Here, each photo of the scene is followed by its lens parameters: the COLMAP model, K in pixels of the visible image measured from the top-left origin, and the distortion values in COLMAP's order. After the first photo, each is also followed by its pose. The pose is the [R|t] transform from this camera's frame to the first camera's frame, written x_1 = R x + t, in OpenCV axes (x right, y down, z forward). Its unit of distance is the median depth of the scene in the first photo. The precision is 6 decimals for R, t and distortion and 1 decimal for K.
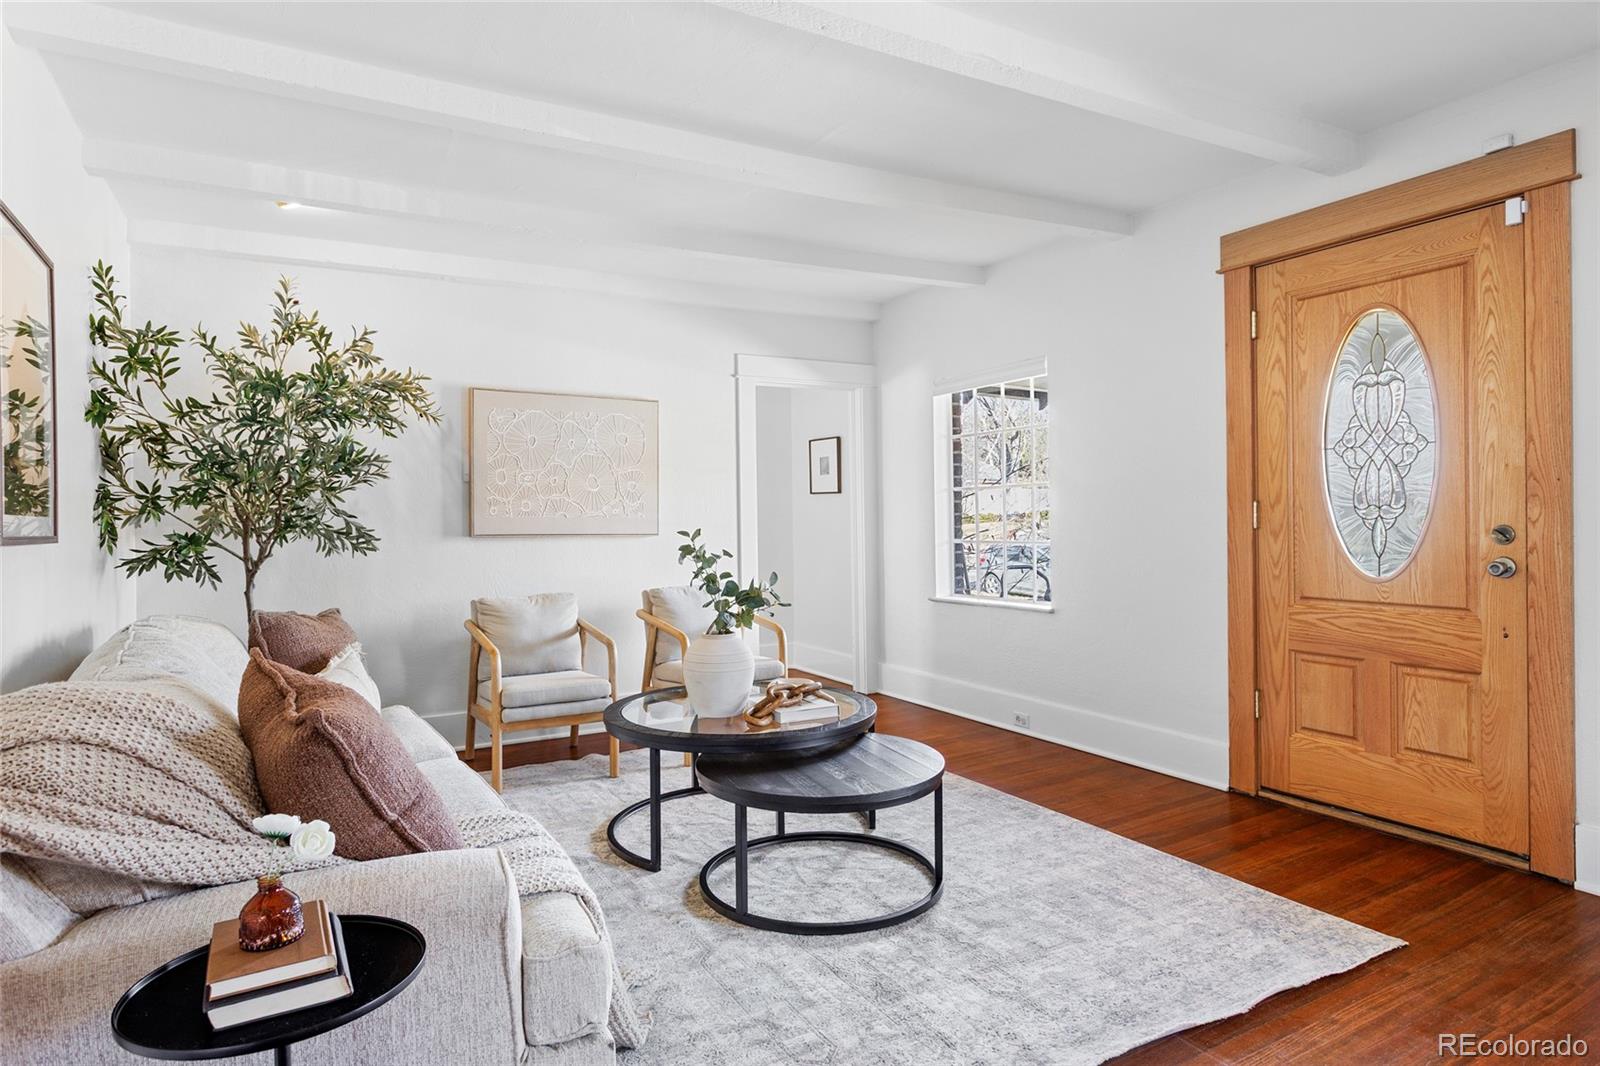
lens RADIAL K [[928.7, 0, 792.6], [0, 928.7, 524.2], [0, 0, 1]] dist [0.000447, -0.000537]
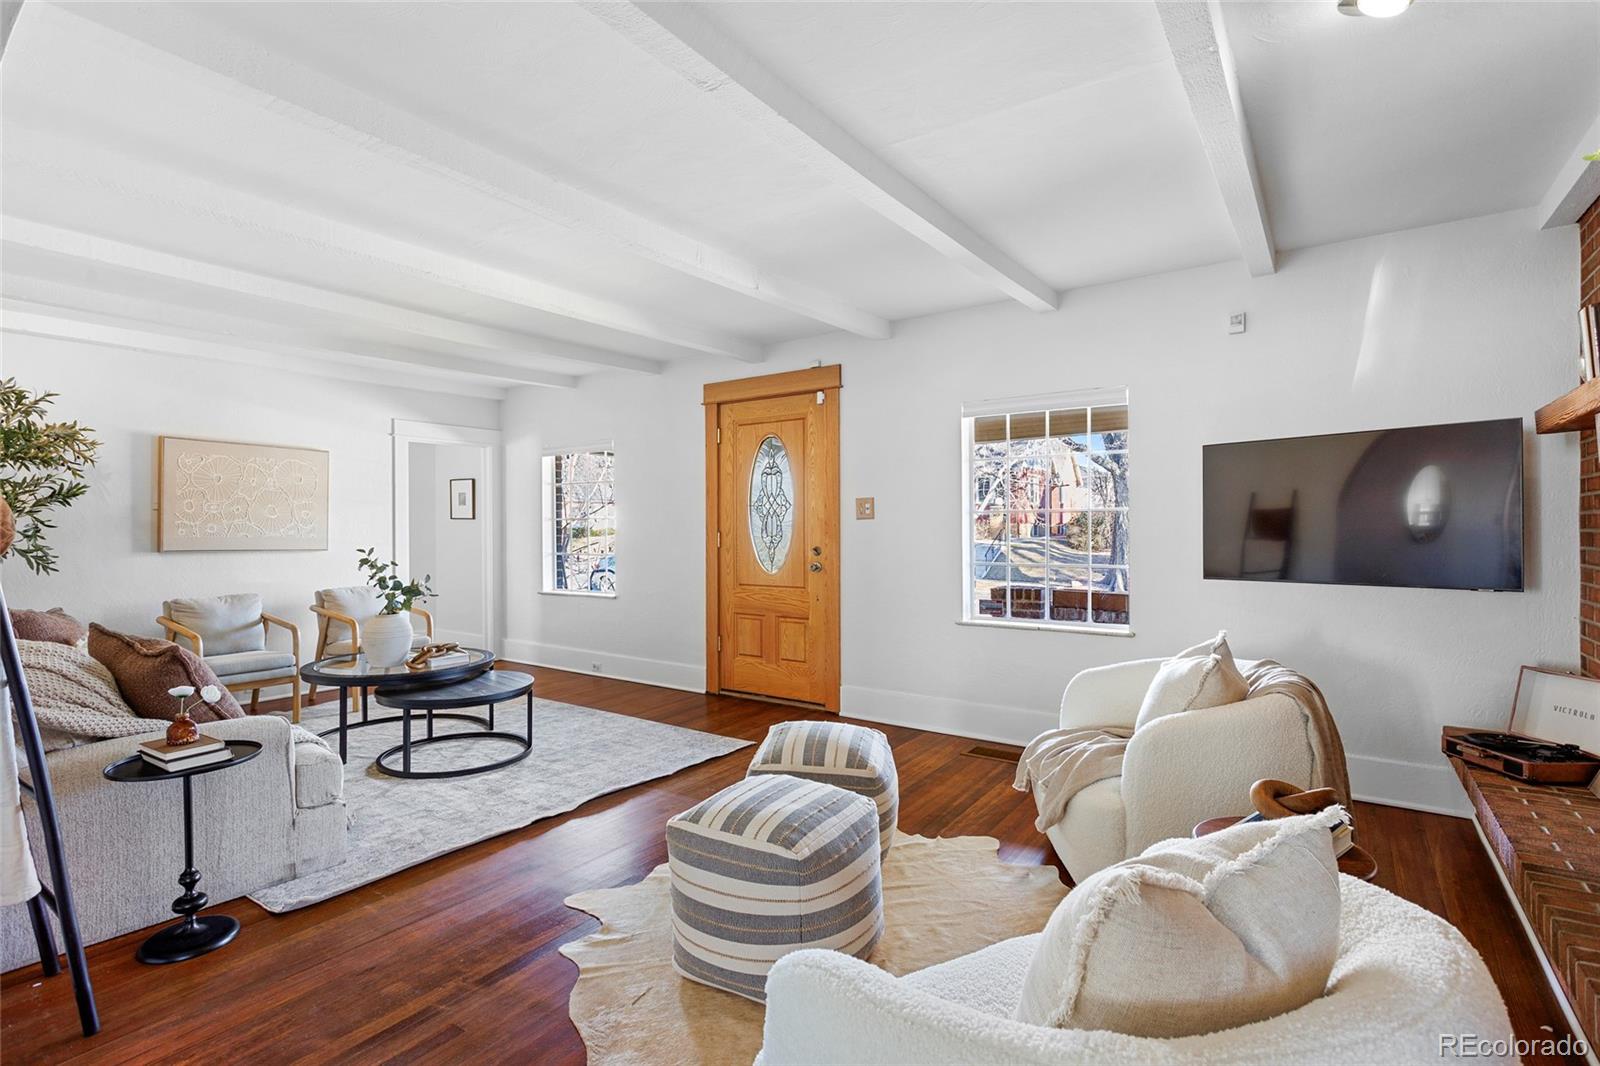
lens RADIAL K [[770.4, 0, 800.0], [0, 770.4, 533.0], [0, 0, 1]] dist [0.002358, 0.000740]
pose [[0.901664, 0.008163, 0.432361, -0.015275], [-0.006101, 0.999962, -0.006156, -0.016818], [-0.432395, 0.002913, 0.901680, -0.487307]]
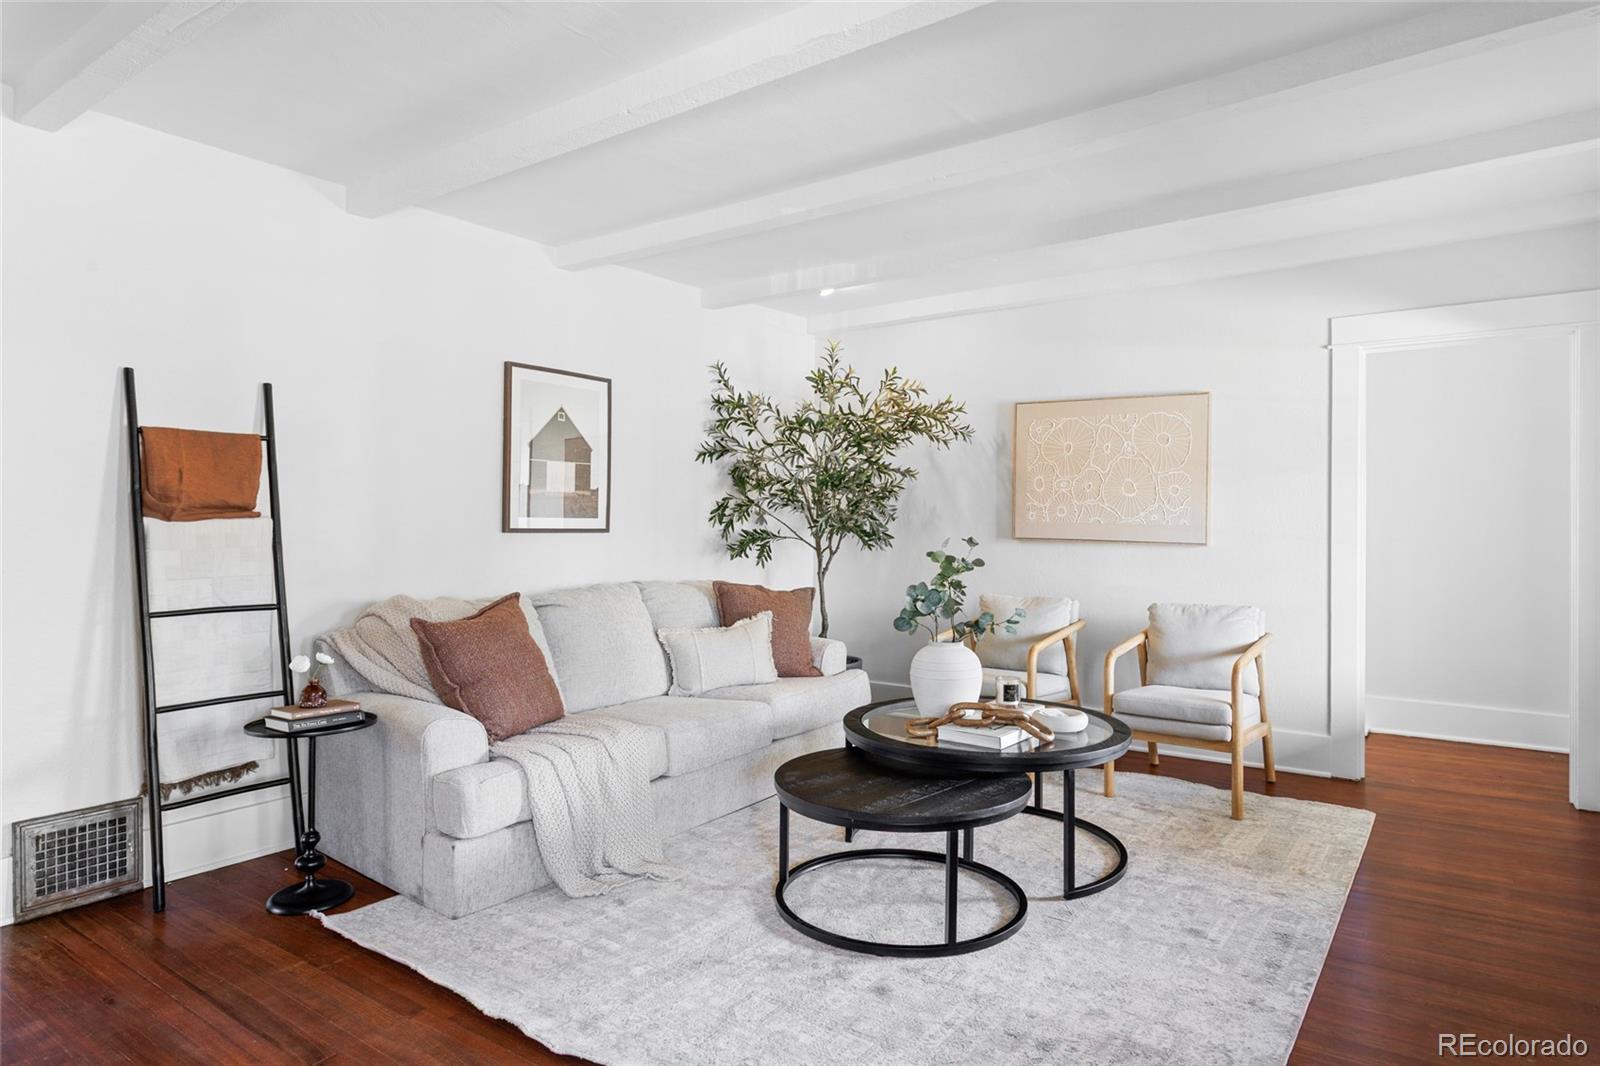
lens RADIAL K [[928.7, 0, 792.6], [0, 928.7, 524.2], [0, 0, 1]] dist [0.000447, -0.000537]
pose [[0.414946, 0.018963, -0.909648, 0.774011], [-0.018293, 0.999755, 0.012497, -0.018716], [0.909662, 0.011454, 0.415191, 0.438501]]
